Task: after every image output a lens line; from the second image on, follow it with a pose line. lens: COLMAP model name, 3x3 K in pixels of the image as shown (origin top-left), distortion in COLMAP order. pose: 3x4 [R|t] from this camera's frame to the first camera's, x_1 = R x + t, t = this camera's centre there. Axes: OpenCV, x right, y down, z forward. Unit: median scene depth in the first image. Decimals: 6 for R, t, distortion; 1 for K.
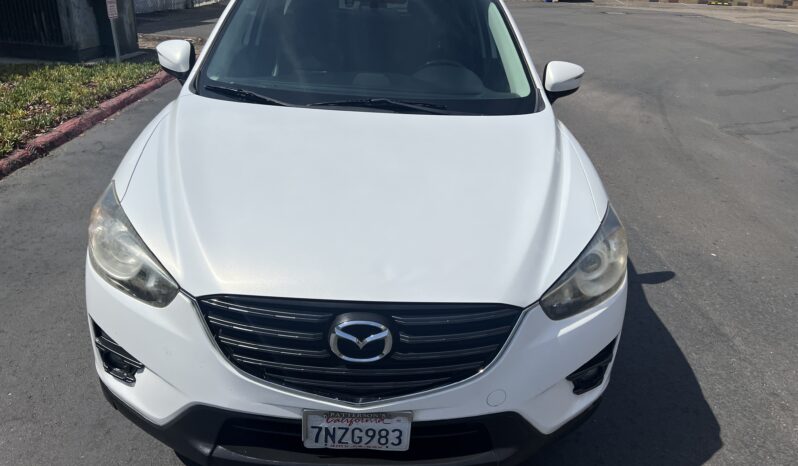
lens RADIAL K [[608.6, 0, 397.9], [0, 608.6, 234.0], [0, 0, 1]] dist [0.061263, -0.082738]
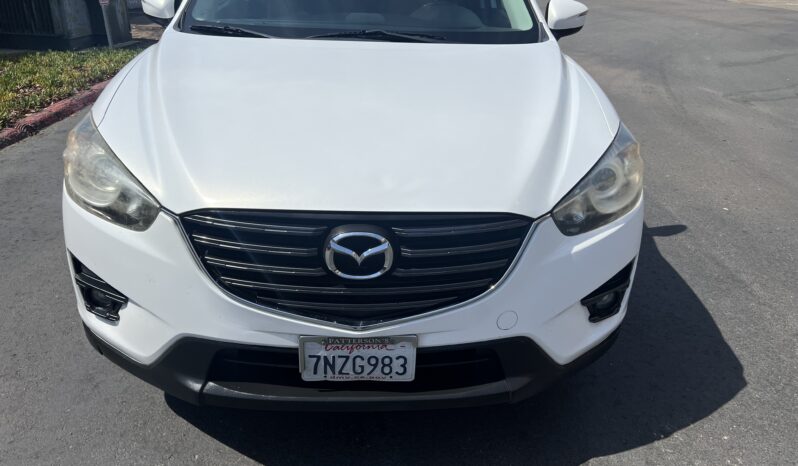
lens RADIAL K [[608.6, 0, 401.1], [0, 608.6, 233.0], [0, 0, 1]] dist [0.061263, -0.082738]
pose [[0.999596, -0.028435, 0.000531, 0.002680], [0.028435, 0.999596, 0.000402, 0.112639], [-0.000542, -0.000387, 1.000000, 0.063418]]
